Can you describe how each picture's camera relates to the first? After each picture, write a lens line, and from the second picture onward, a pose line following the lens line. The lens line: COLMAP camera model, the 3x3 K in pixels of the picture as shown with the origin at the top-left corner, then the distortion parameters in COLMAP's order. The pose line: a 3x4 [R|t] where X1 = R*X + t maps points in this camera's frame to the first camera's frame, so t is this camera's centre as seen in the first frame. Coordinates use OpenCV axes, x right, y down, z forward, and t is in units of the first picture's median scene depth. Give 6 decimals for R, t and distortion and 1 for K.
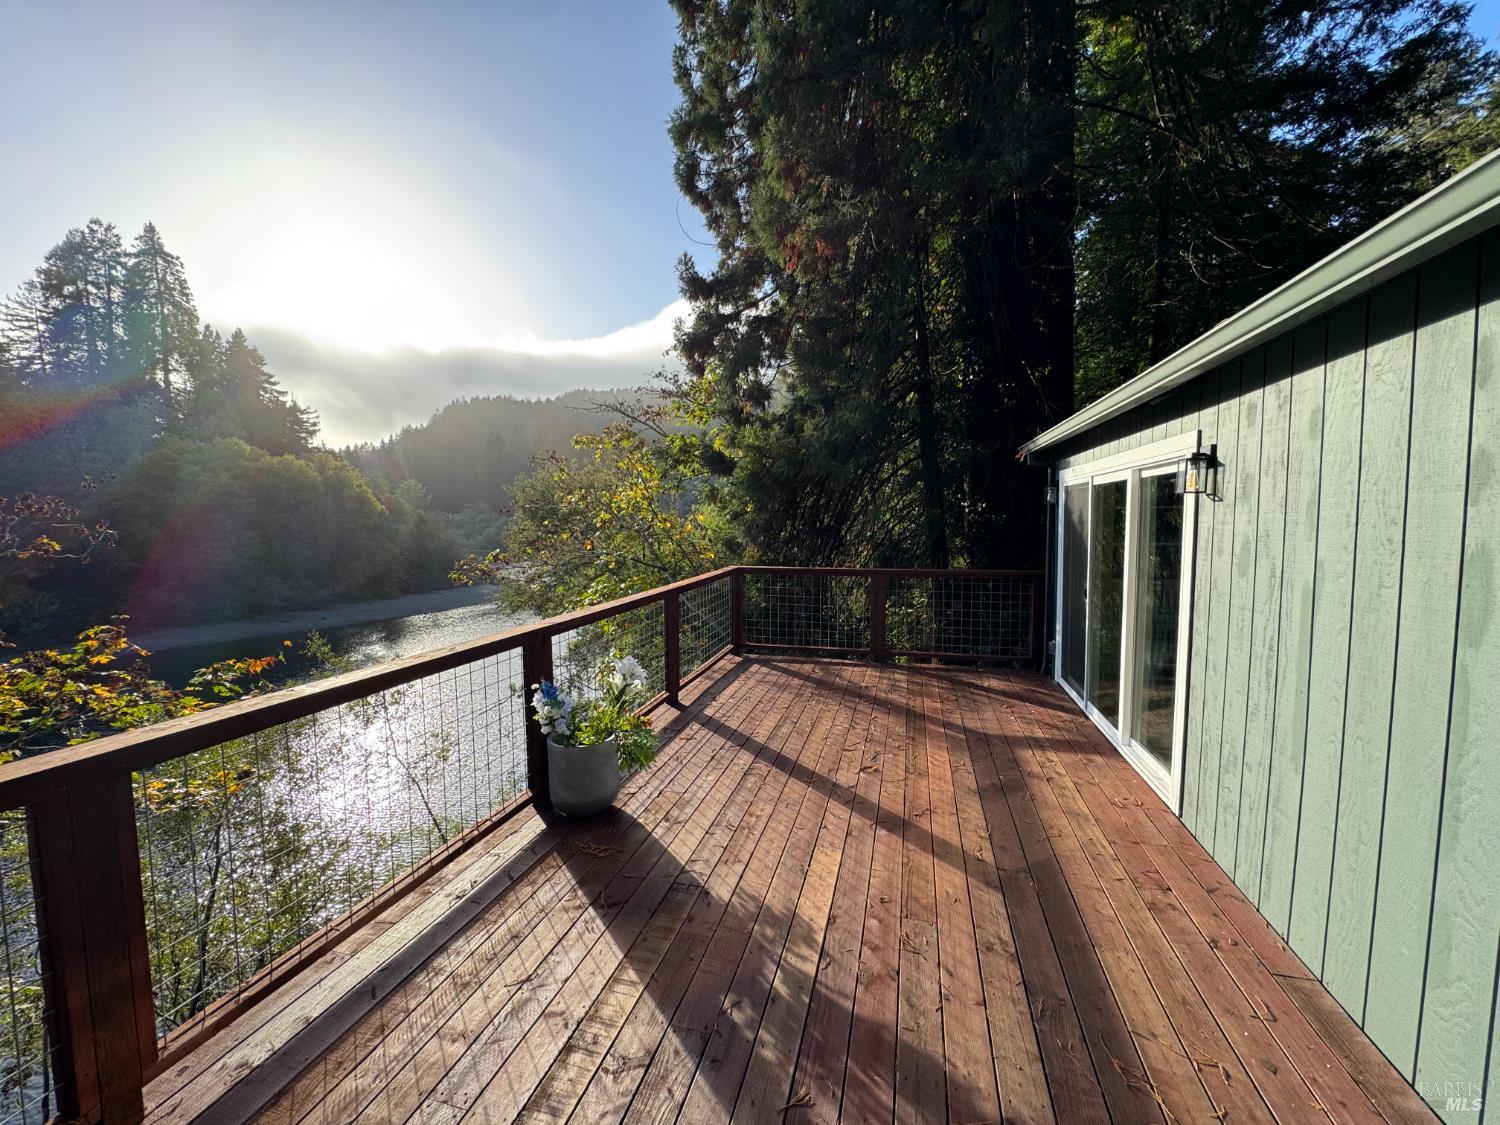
lens RADIAL K [[594.6, 0, 747.4], [0, 594.6, 556.9], [0, 0, 1]] dist [0.006365, -0.003476]
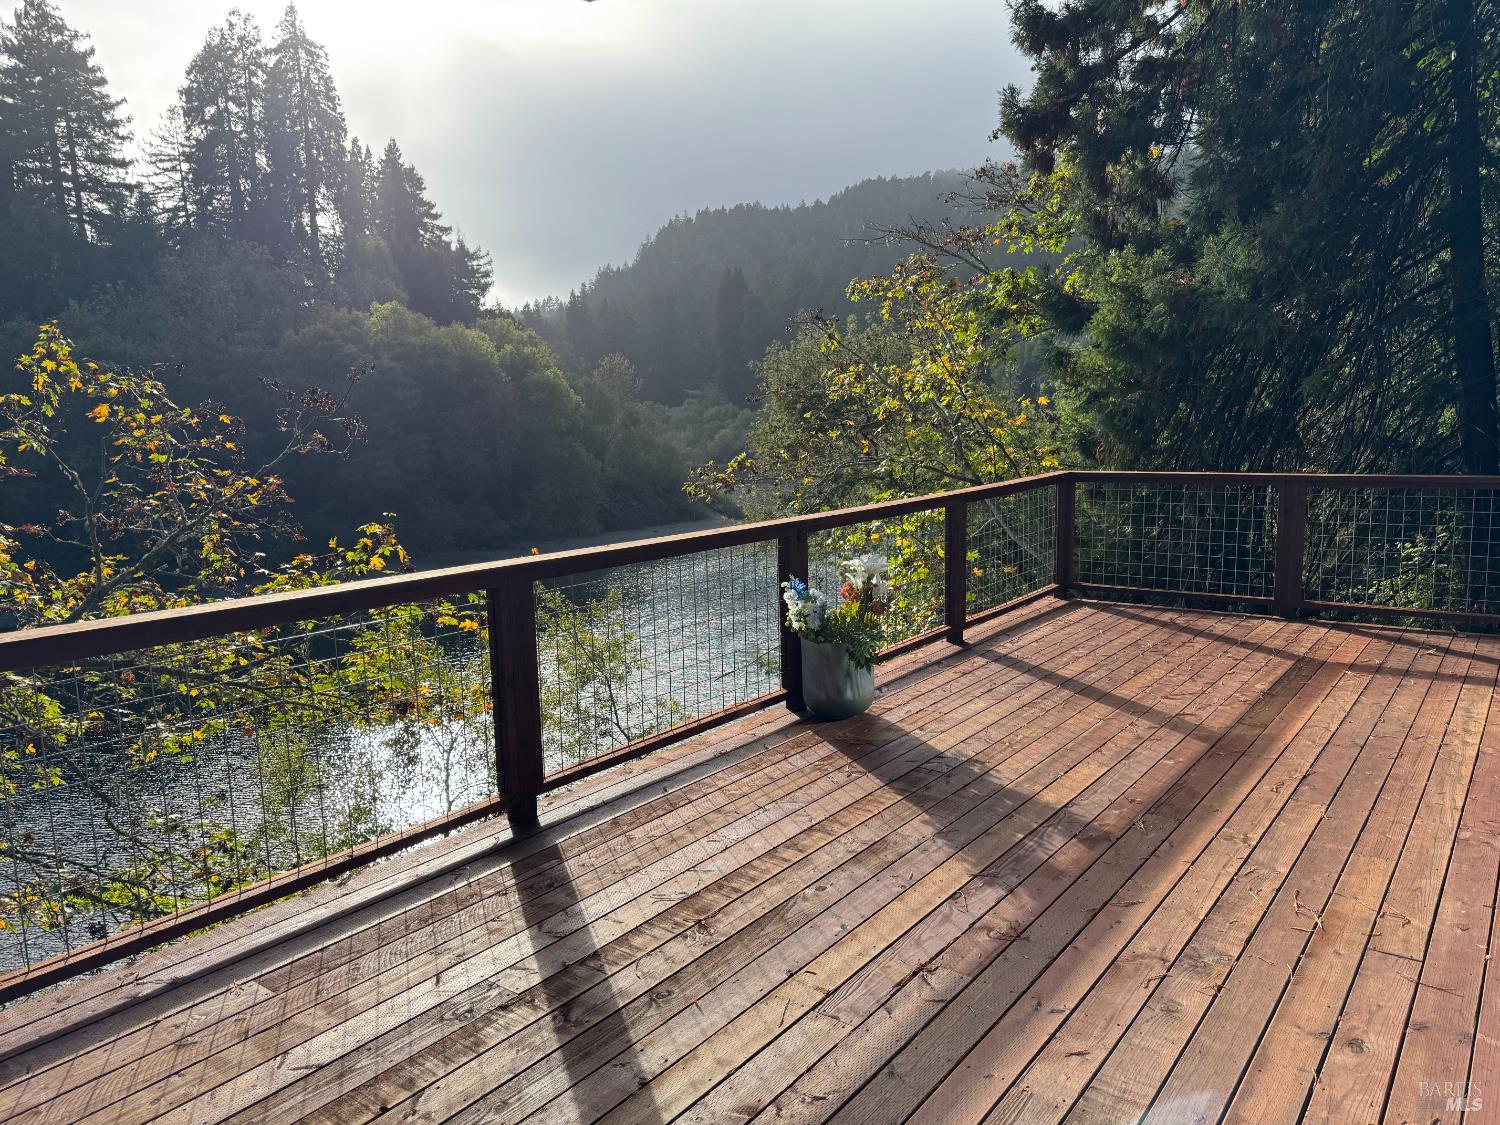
lens RADIAL K [[1050.7, 0, 741.9], [0, 1050.7, 563.8], [0, 0, 1]] dist [0.065244, -0.076334]
pose [[0.924314, 0.037165, -0.379819, 0.067745], [-0.005839, 0.996508, 0.083296, 0.014482], [0.381588, -0.074774, 0.921303, -0.185540]]
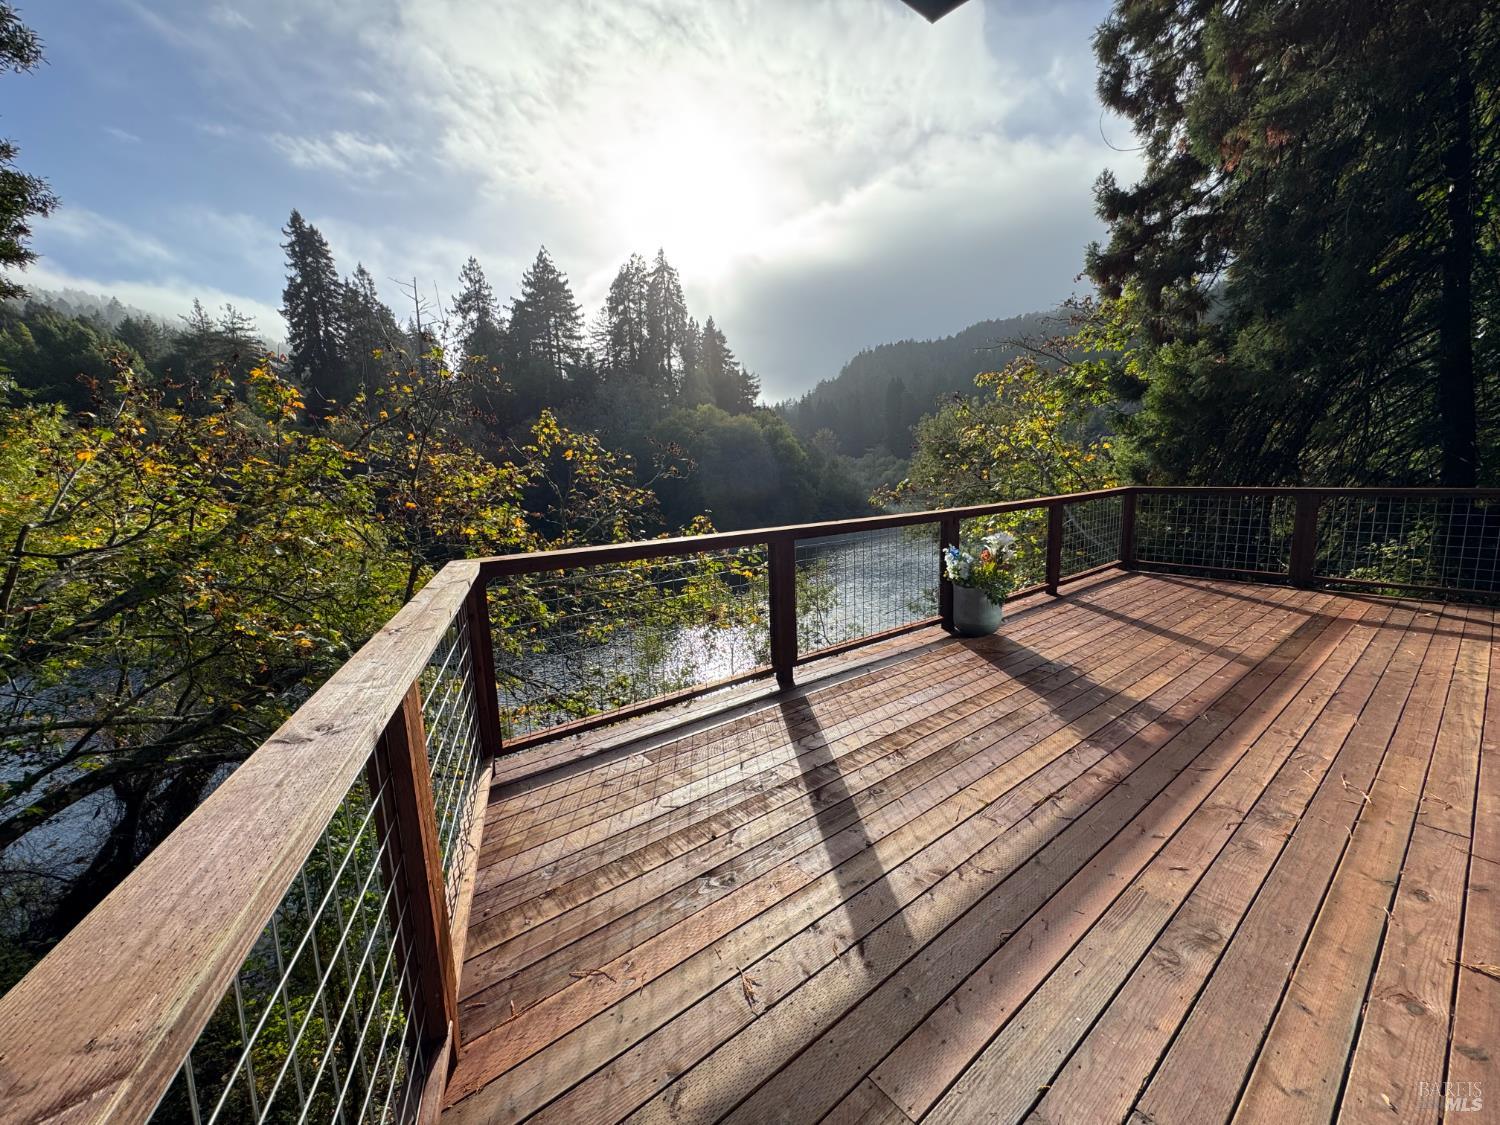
lens RADIAL K [[594.6, 0, 747.4], [0, 594.6, 556.9], [0, 0, 1]] dist [0.006365, -0.003476]
pose [[0.803359, 0.069363, -0.591442, 0.045496], [-0.012032, 0.994881, 0.100334, 0.026826], [0.595373, -0.073488, 0.800081, -0.172498]]
